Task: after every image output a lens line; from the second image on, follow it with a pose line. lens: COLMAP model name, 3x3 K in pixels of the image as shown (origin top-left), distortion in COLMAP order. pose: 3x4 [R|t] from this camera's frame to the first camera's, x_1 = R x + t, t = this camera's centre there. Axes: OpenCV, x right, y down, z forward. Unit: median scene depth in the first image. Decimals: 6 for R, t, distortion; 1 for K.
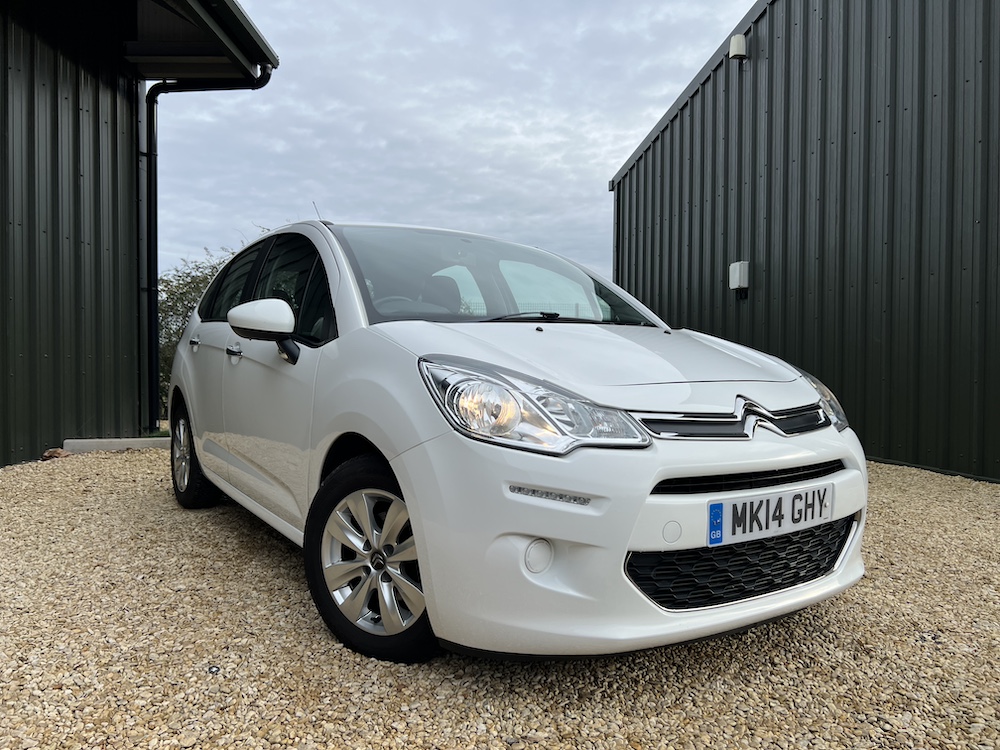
lens RADIAL K [[766.3, 0, 503.5], [0, 766.3, 374.5], [0, 0, 1]] dist [0.038614, -0.041427]
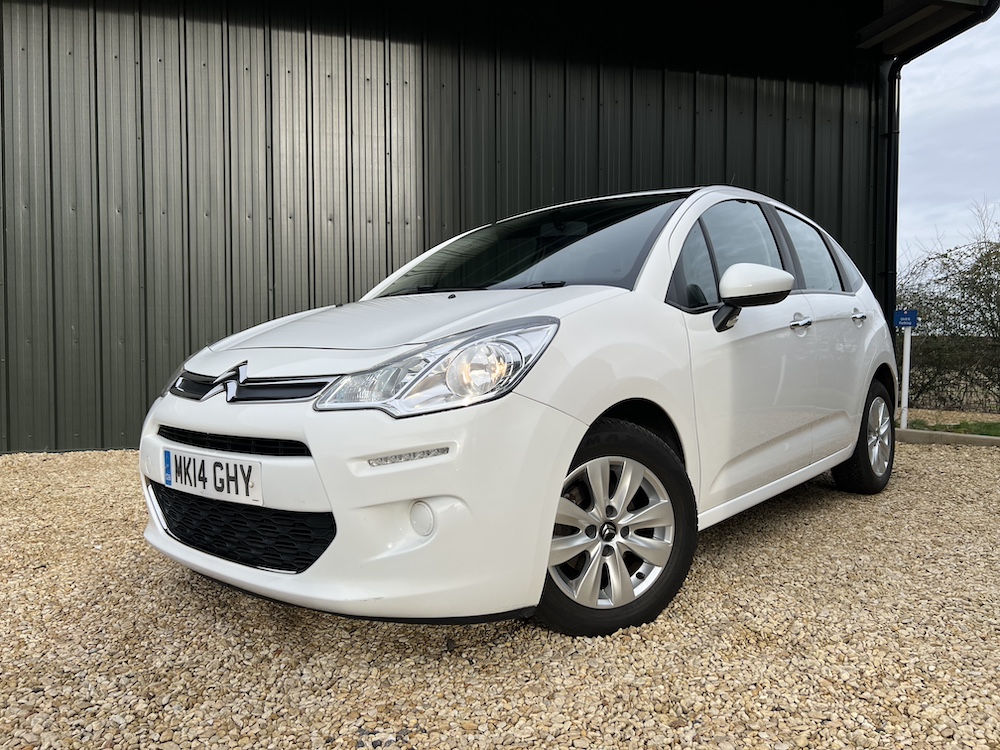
lens RADIAL K [[764.0, 0, 503.0], [0, 764.0, 379.5], [0, 0, 1]] dist [0.045583, -0.050640]
pose [[0.250706, 0.028907, -0.967631, 1.321758], [-0.007508, 0.999582, 0.027917, 0.019900], [0.968034, 0.000266, 0.250819, 1.035815]]
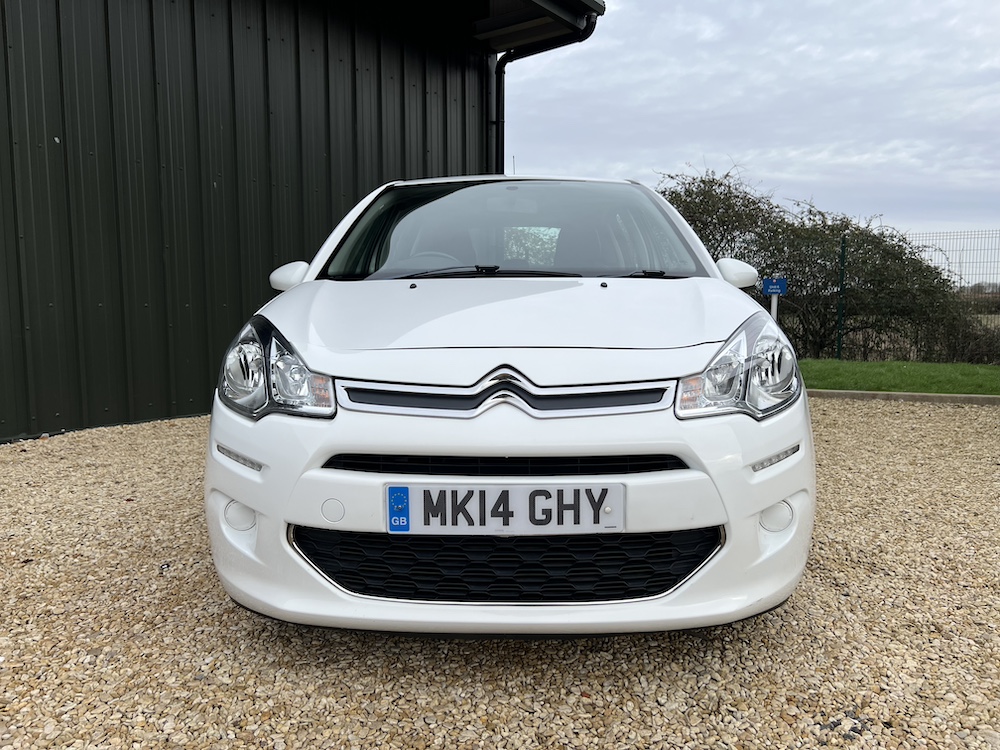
lens RADIAL K [[771.2, 0, 510.5], [0, 771.2, 373.9], [0, 0, 1]] dist [0.030696, -0.001827]
pose [[0.811345, 0.046636, -0.582705, 0.769804], [-0.004071, 0.997239, 0.074144, -0.023988], [0.584554, -0.057784, 0.809295, 0.313633]]
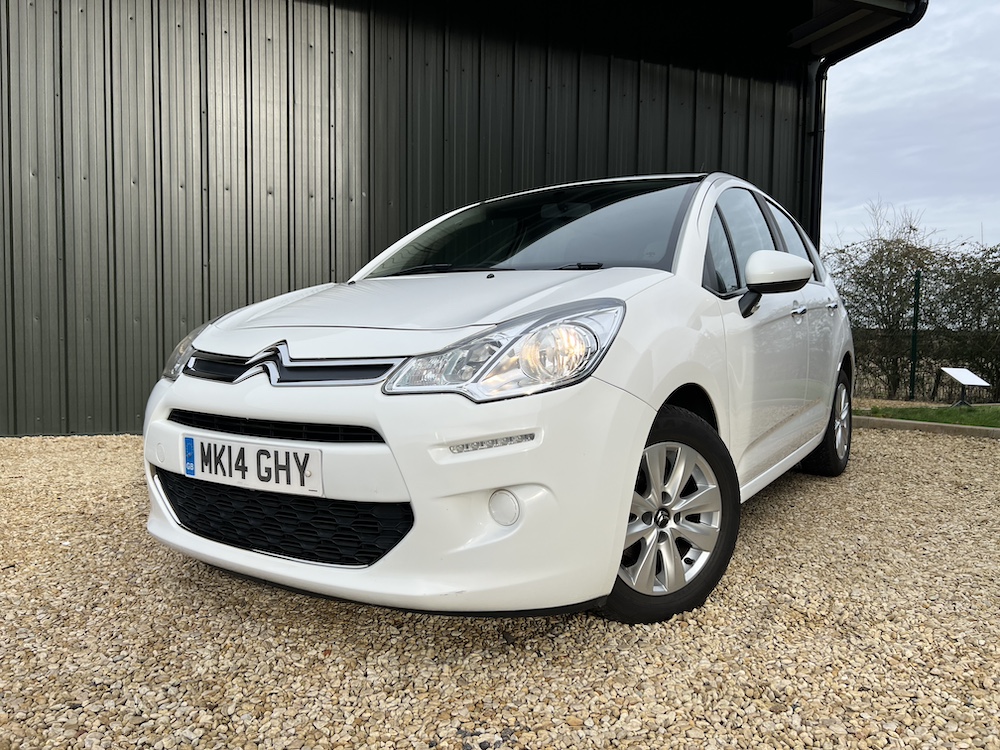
lens RADIAL K [[764.0, 0, 503.0], [0, 764.0, 379.5], [0, 0, 1]] dist [0.045583, -0.050640]
pose [[0.378082, 0.050676, -0.924384, 1.228568], [-0.020724, 0.998714, 0.046274, 0.024857], [0.925540, 0.001661, 0.378646, 0.861776]]
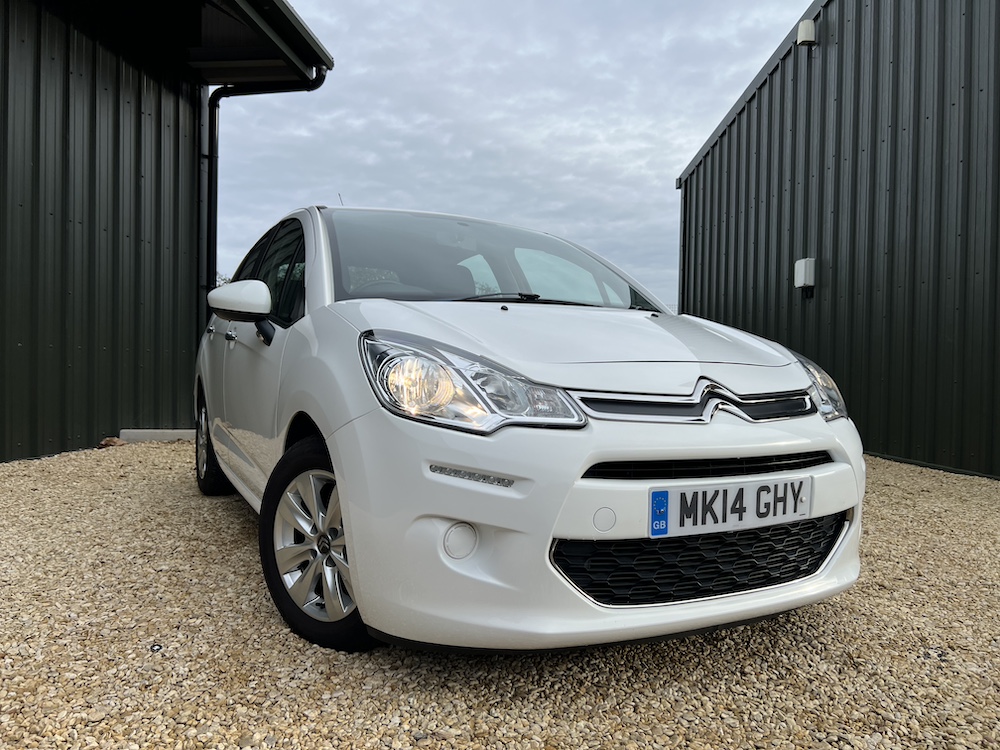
lens RADIAL K [[764.0, 0, 503.0], [0, 764.0, 379.5], [0, 0, 1]] dist [0.045583, -0.050640]
pose [[0.993963, 0.012814, -0.108961, 0.162594], [-0.013054, 0.999914, -0.001481, 0.033702], [0.108933, 0.002895, 0.994045, 0.064799]]
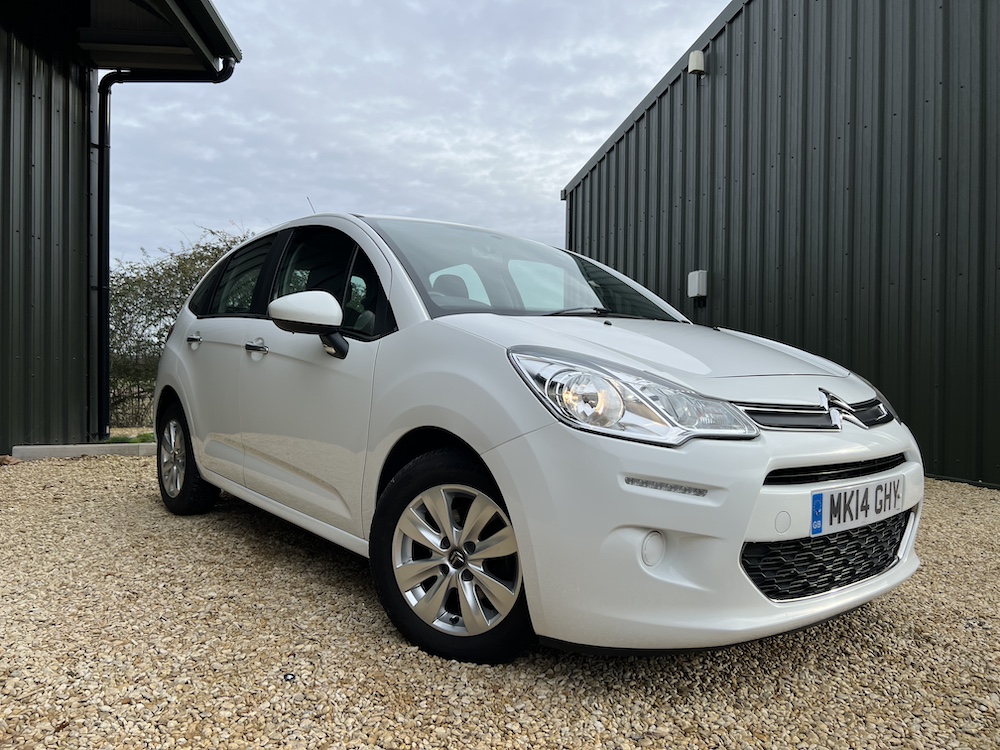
lens RADIAL K [[763.9, 0, 504.4], [0, 763.9, 375.4], [0, 0, 1]] dist [0.046601, -0.053851]
pose [[0.995140, 0.004057, 0.098384, -0.199418], [-0.002945, 0.999930, -0.011446, 0.021969], [-0.098423, 0.011101, 0.995083, 0.031227]]
